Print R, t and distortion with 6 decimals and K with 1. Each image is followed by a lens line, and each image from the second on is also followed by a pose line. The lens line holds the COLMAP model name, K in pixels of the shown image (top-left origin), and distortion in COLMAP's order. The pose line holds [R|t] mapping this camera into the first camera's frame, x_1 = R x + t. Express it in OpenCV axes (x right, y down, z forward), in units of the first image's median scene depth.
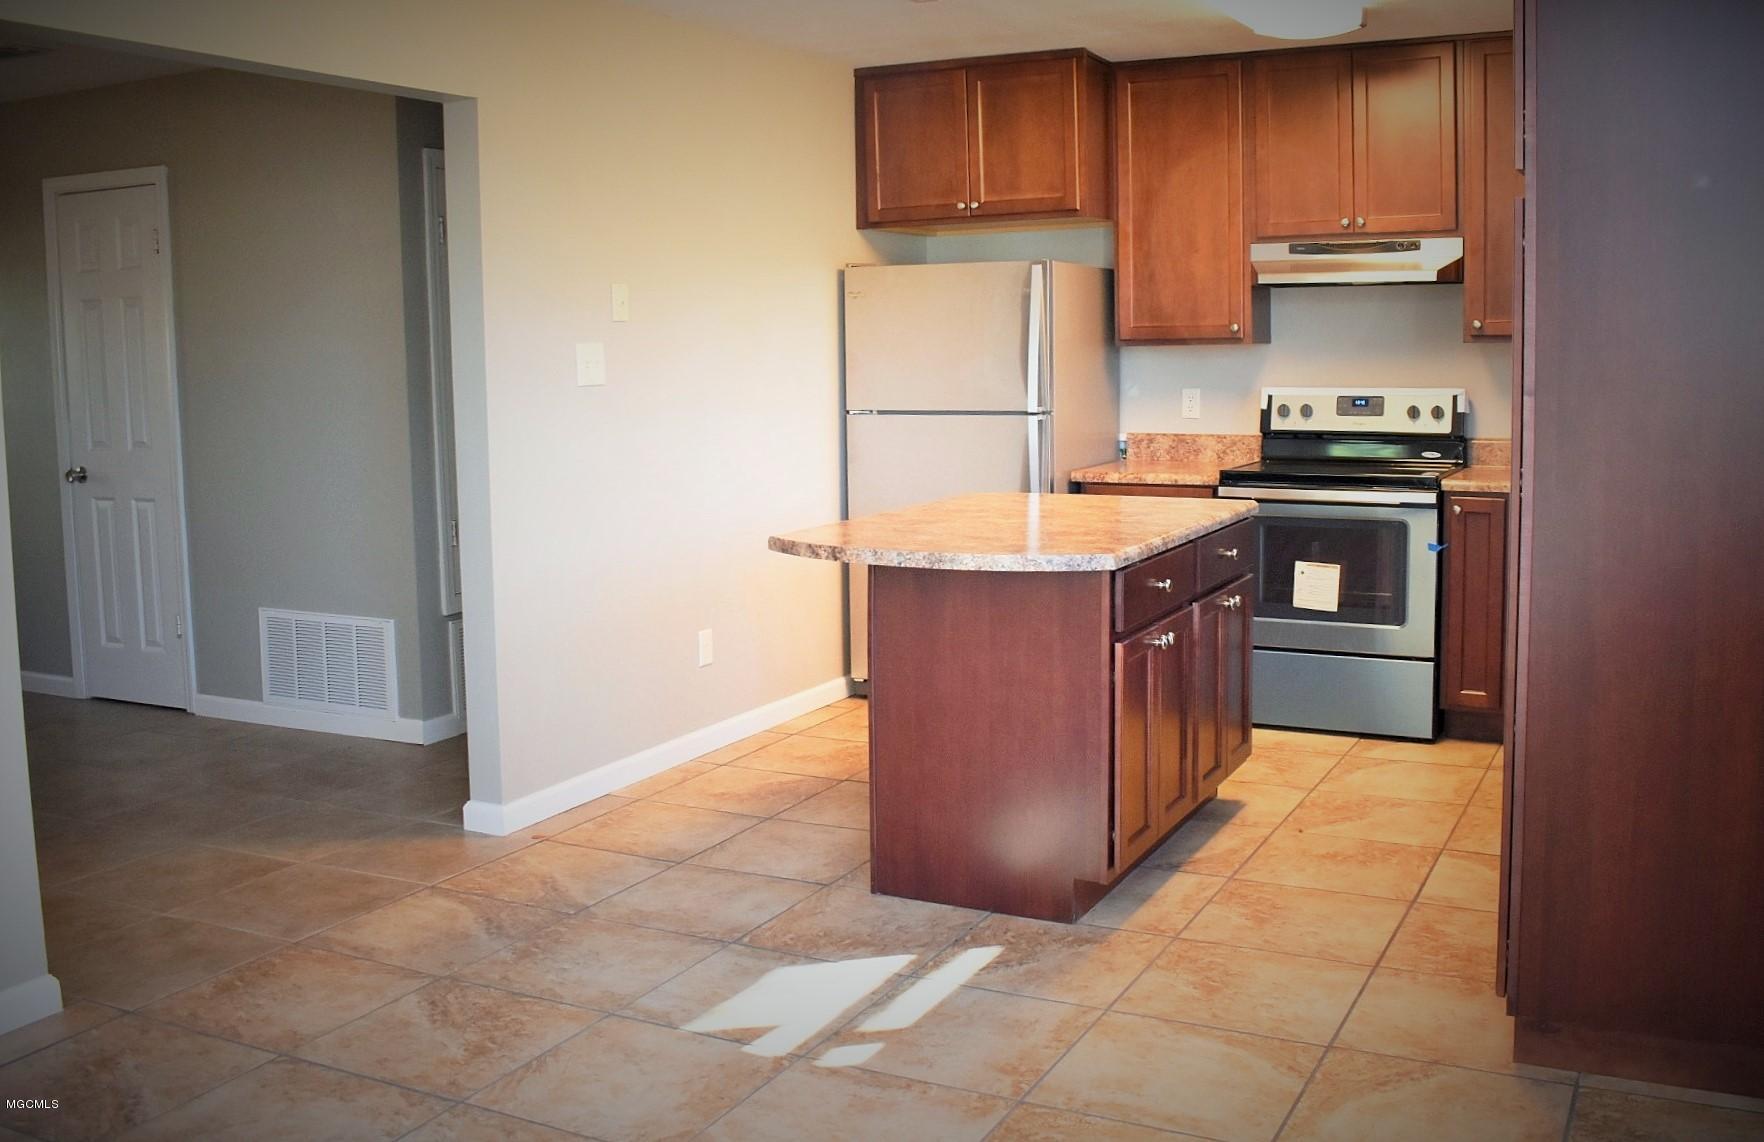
lens RADIAL K [[1661.0, 0, 887.3], [0, 1661.0, 509.0], [0, 0, 1]] dist [-0.084706, -0.000682]
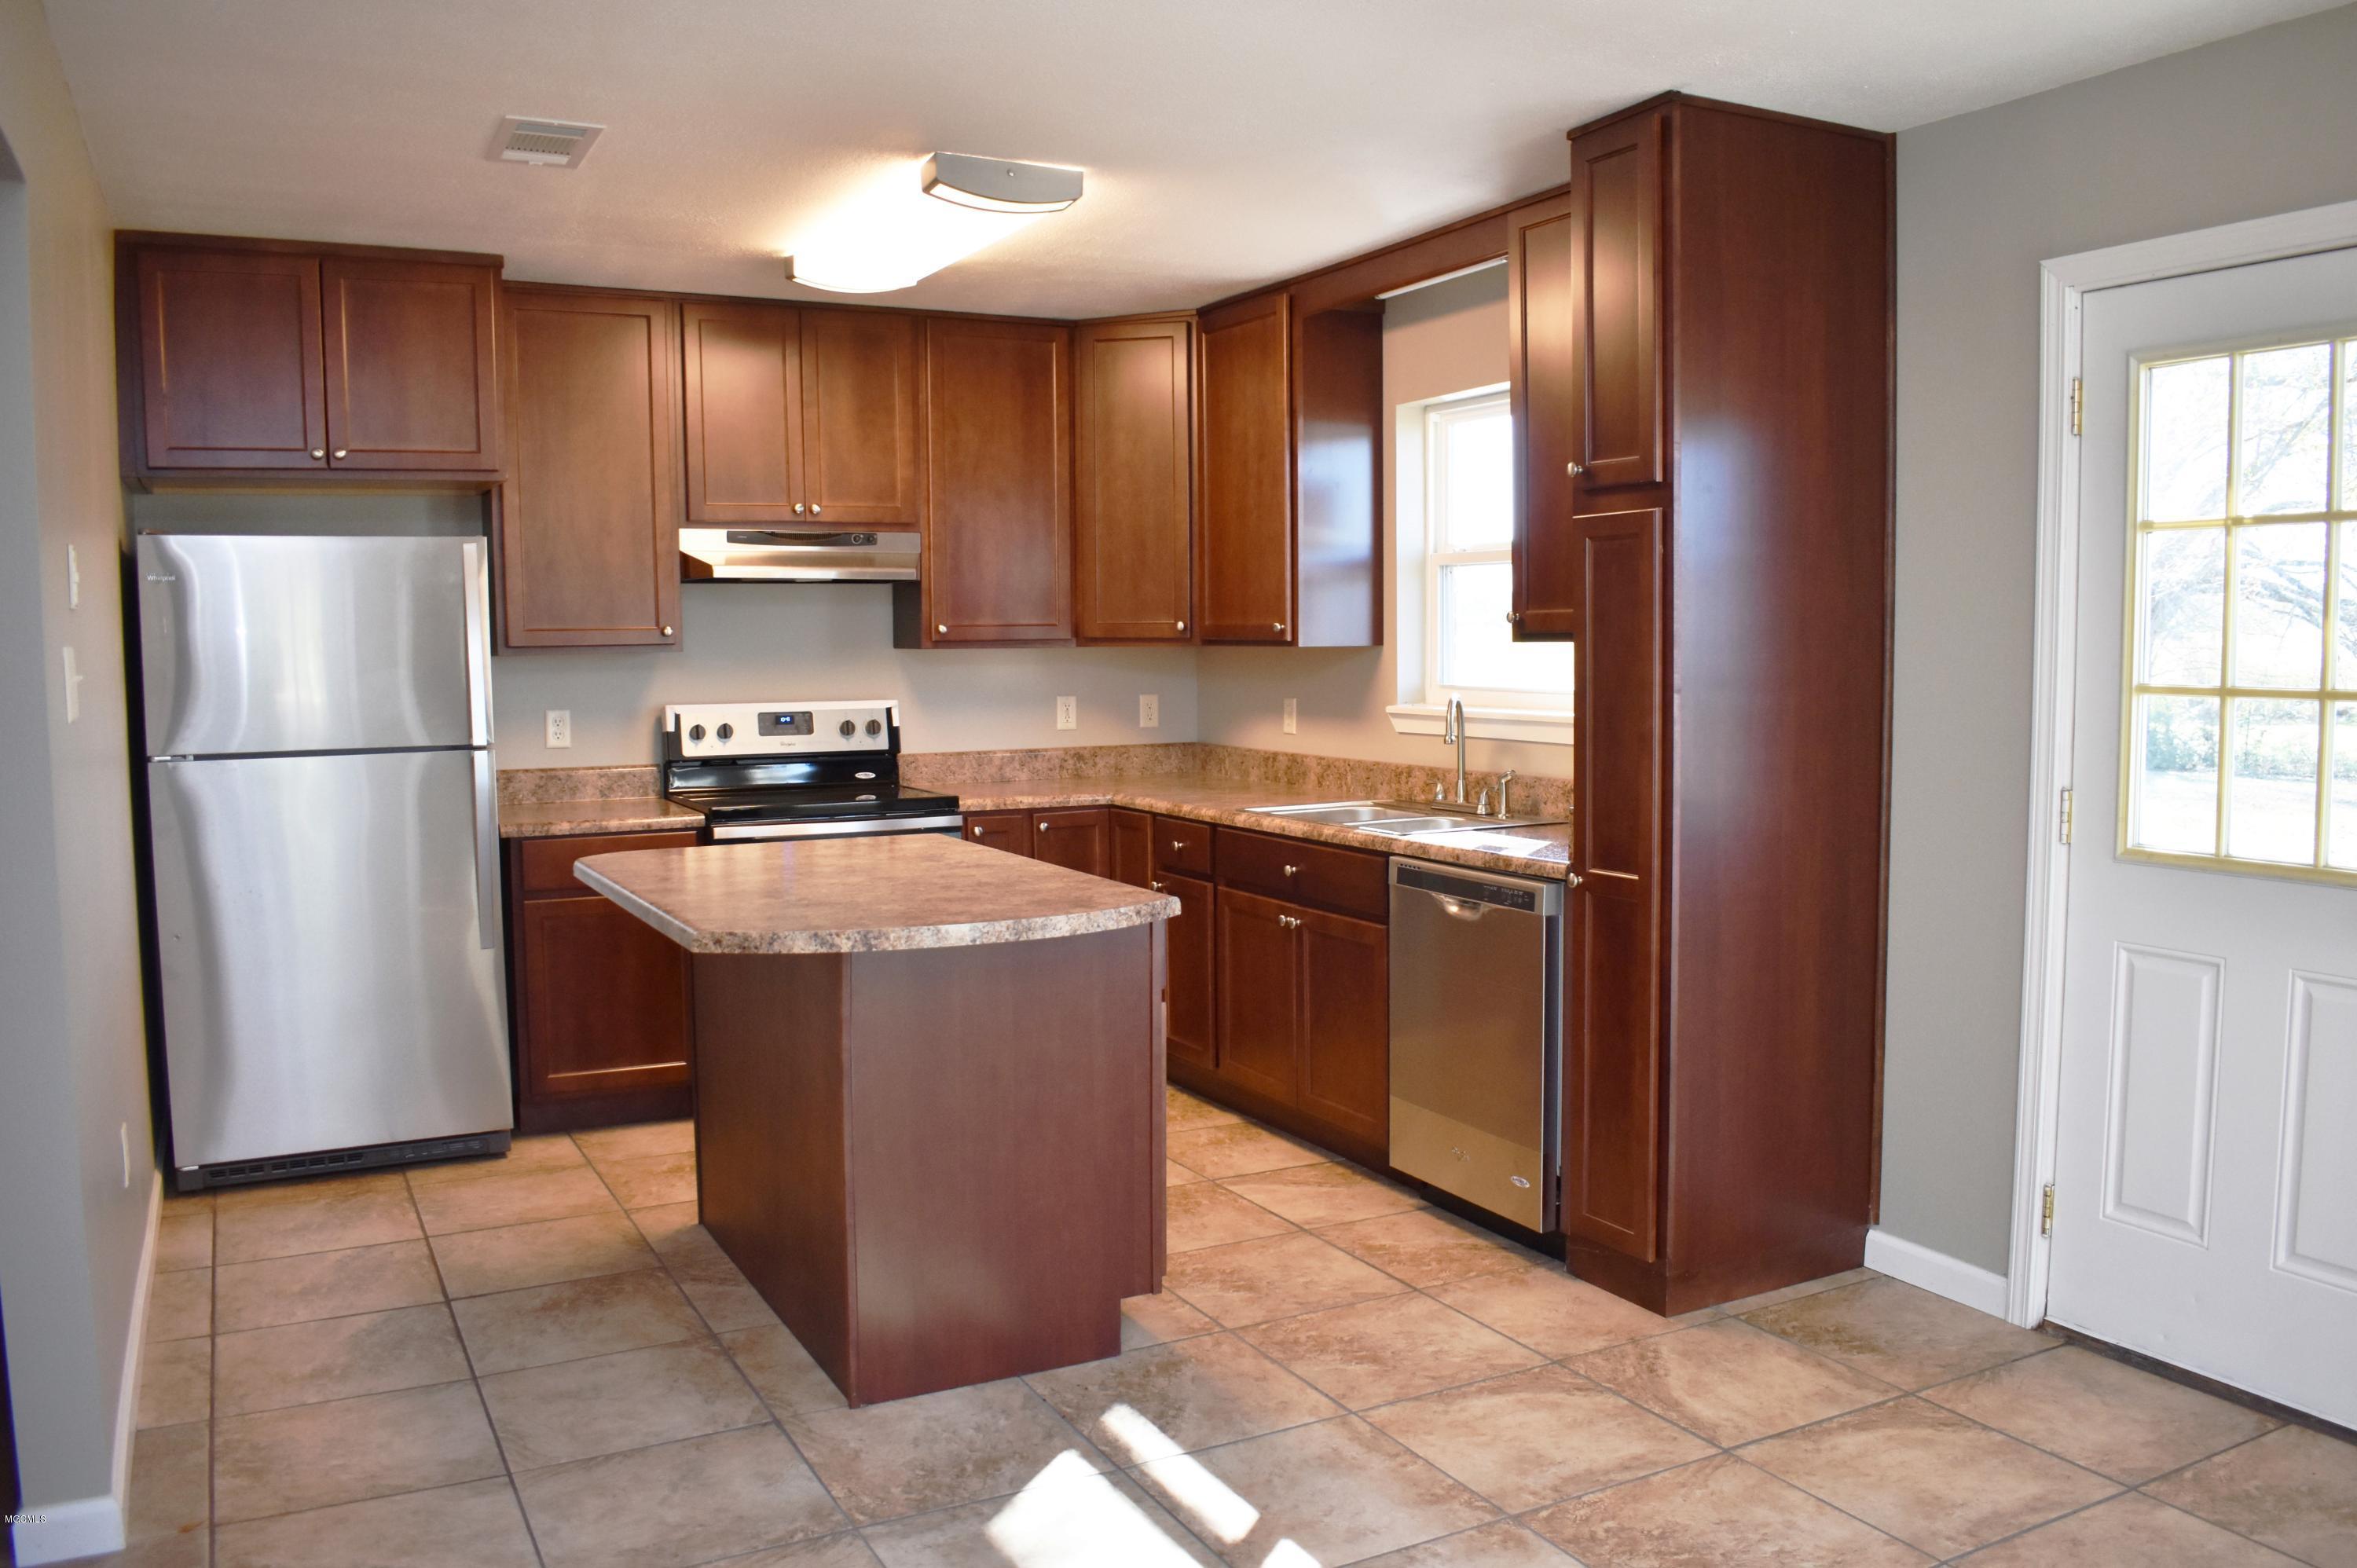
lens RADIAL K [[1857.3, 0, 1204.1], [0, 1857.3, 804.1], [0, 0, 1]] dist [-0.091992, 0.007189]
pose [[0.564457, -0.062776, 0.823072, -0.398063], [0.081248, 0.996487, 0.020283, -0.023484], [-0.821454, 0.055424, 0.567575, 0.289321]]
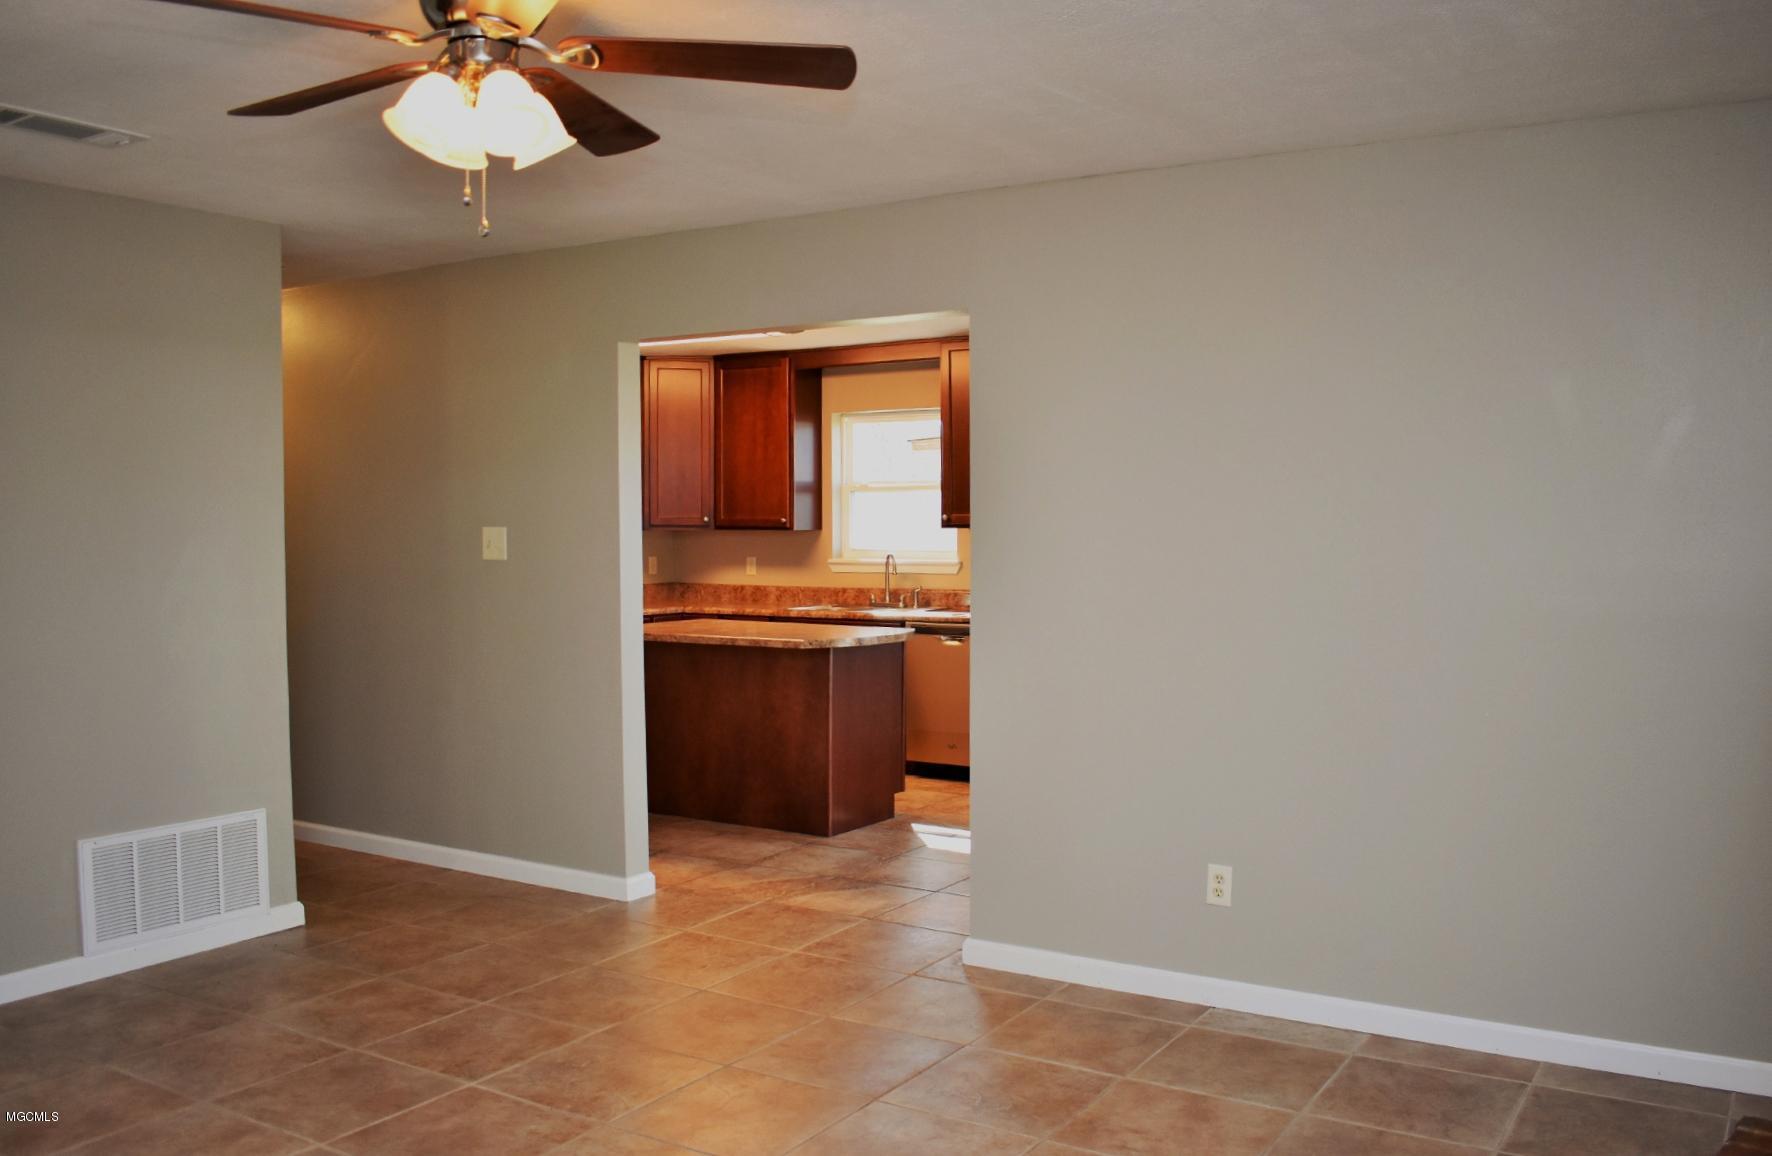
lens RADIAL K [[1532.2, 0, 884.1], [0, 1532.2, 631.7], [0, 0, 1]] dist [-0.002960, -0.001739]
pose [[0.090289, -0.056376, 0.994319, -1.149516], [0.100028, 0.993861, 0.047267, -0.041170], [-0.990880, 0.095192, 0.095374, 0.542486]]
